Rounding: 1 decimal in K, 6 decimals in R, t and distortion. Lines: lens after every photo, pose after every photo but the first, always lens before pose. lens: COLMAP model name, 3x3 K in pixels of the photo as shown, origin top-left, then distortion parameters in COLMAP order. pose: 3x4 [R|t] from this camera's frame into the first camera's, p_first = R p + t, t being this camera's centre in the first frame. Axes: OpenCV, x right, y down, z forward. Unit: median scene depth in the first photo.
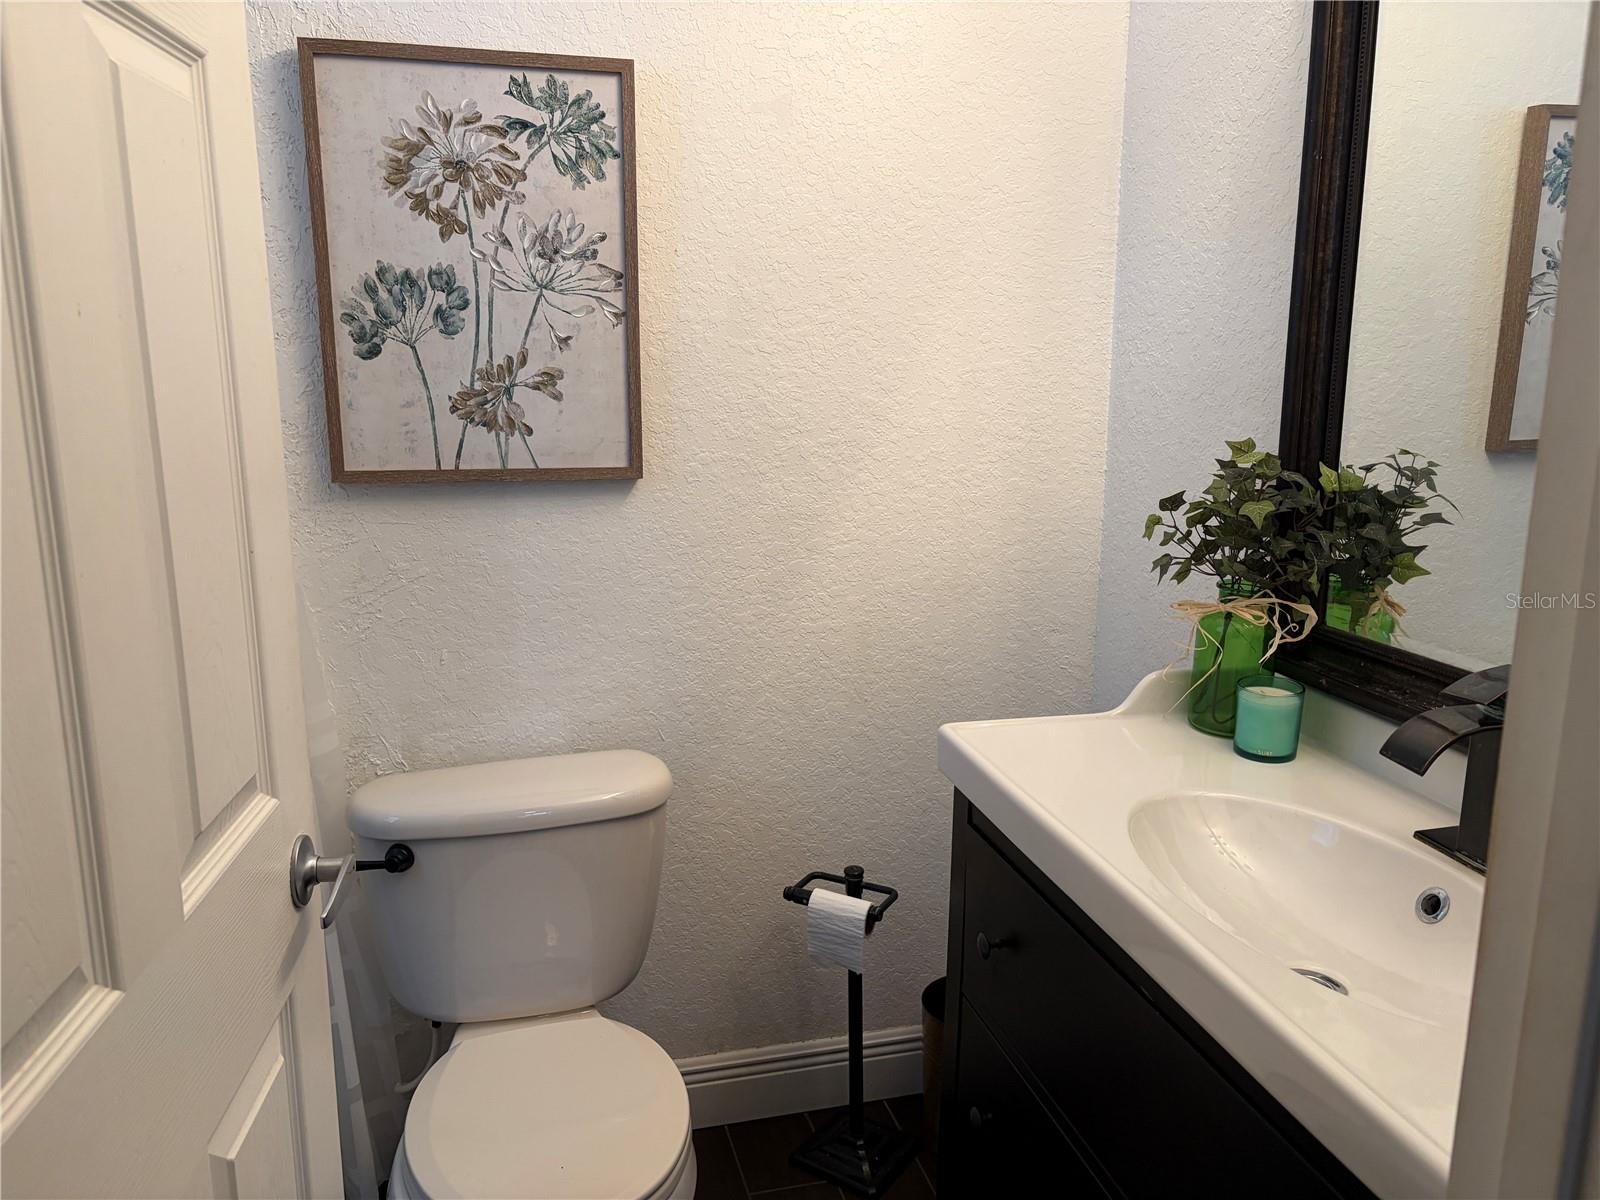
lens RADIAL K [[1206.5, 0, 800.0], [0, 1206.5, 600.0], [0, 0, 1]] dist [0.074359, -0.097195]
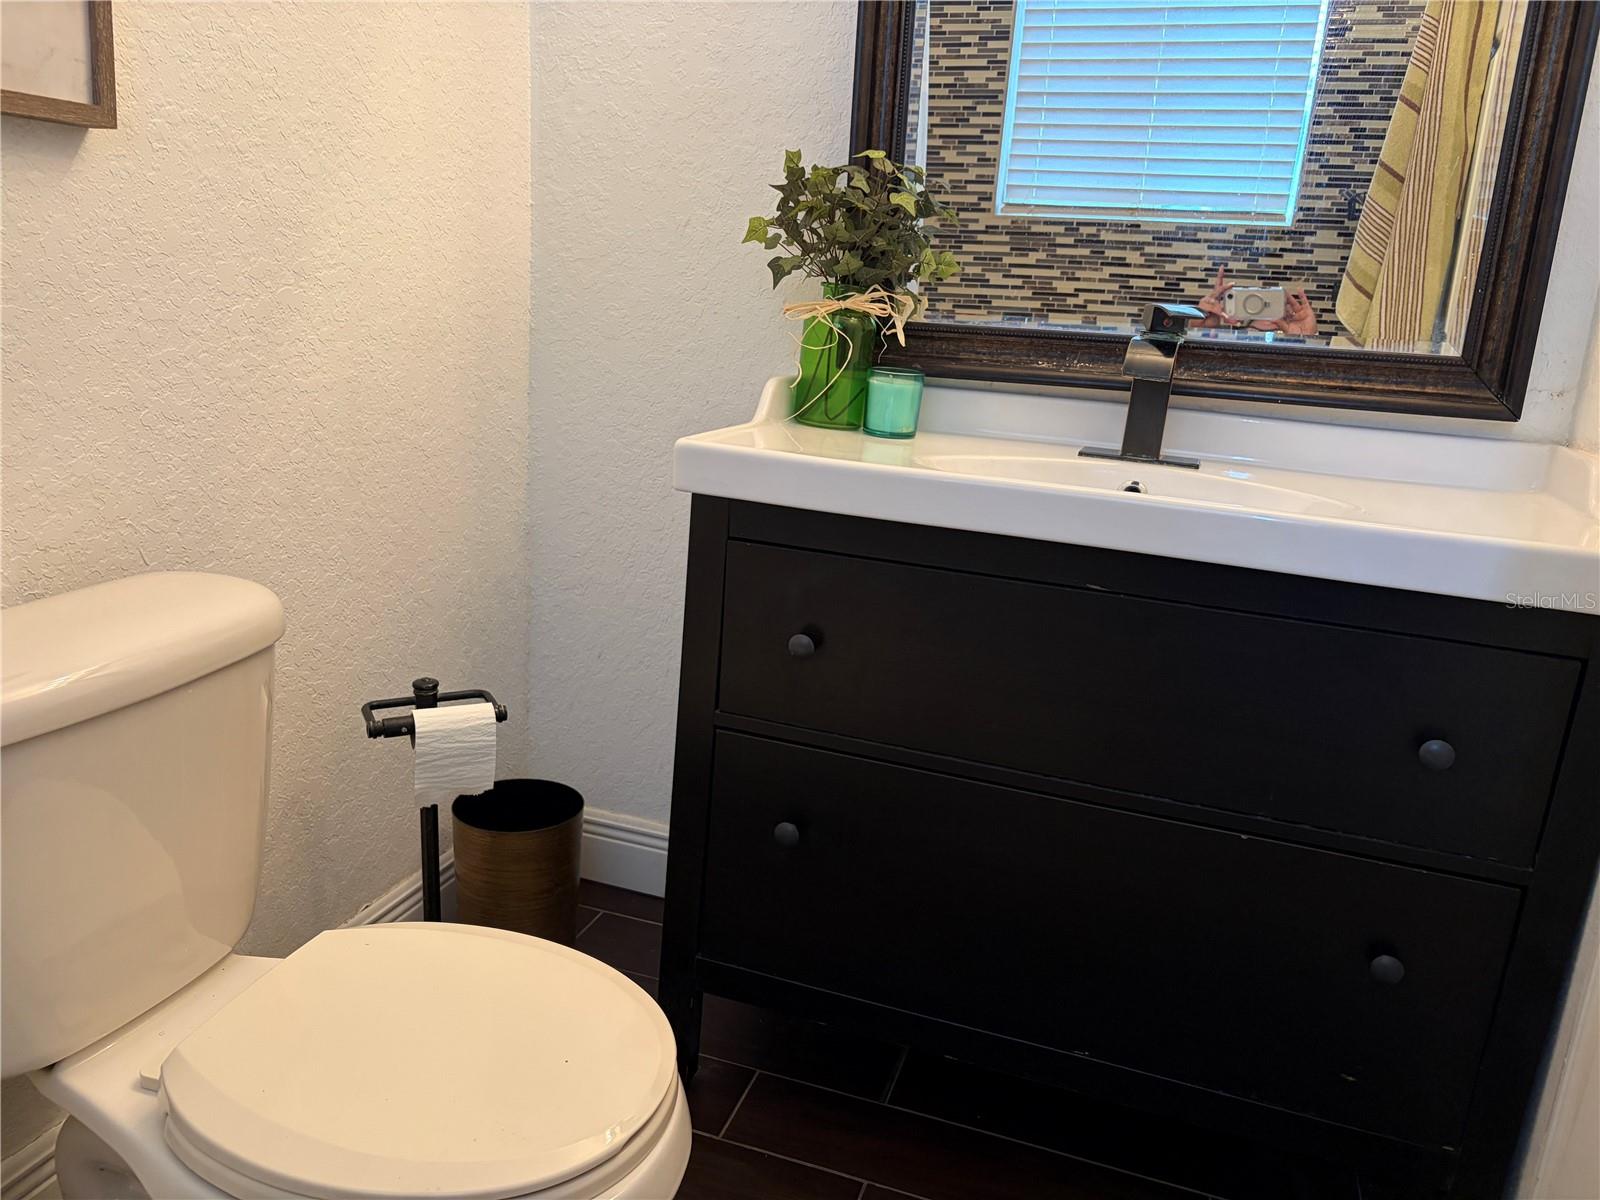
lens RADIAL K [[1202.4, 0, 797.9], [0, 1202.4, 612.9], [0, 0, 1]] dist [0.000263, -0.000163]
pose [[0.551060, -0.191070, 0.812296, -0.552463], [0.113858, 0.981545, 0.153640, 0.100230], [-0.826662, 0.007821, 0.562645, 0.419206]]
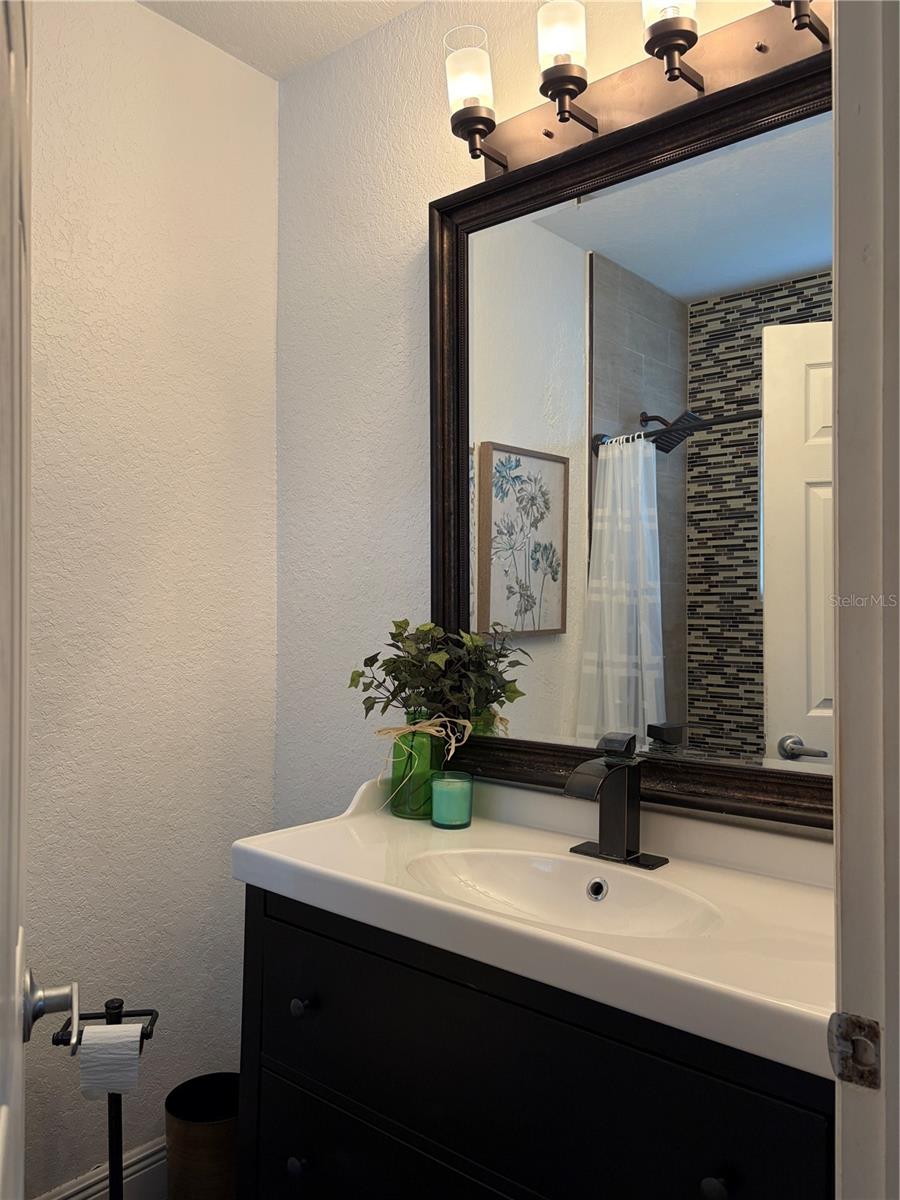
lens RADIAL K [[904.9, 0, 450.0], [0, 904.9, 600.0], [0, 0, 1]] dist [0.074359, -0.097195]
pose [[0.812411, 0.007181, 0.583042, -0.247539], [0.118883, 0.976881, -0.177683, 0.052176], [-0.570838, 0.213665, 0.792774, 0.062457]]
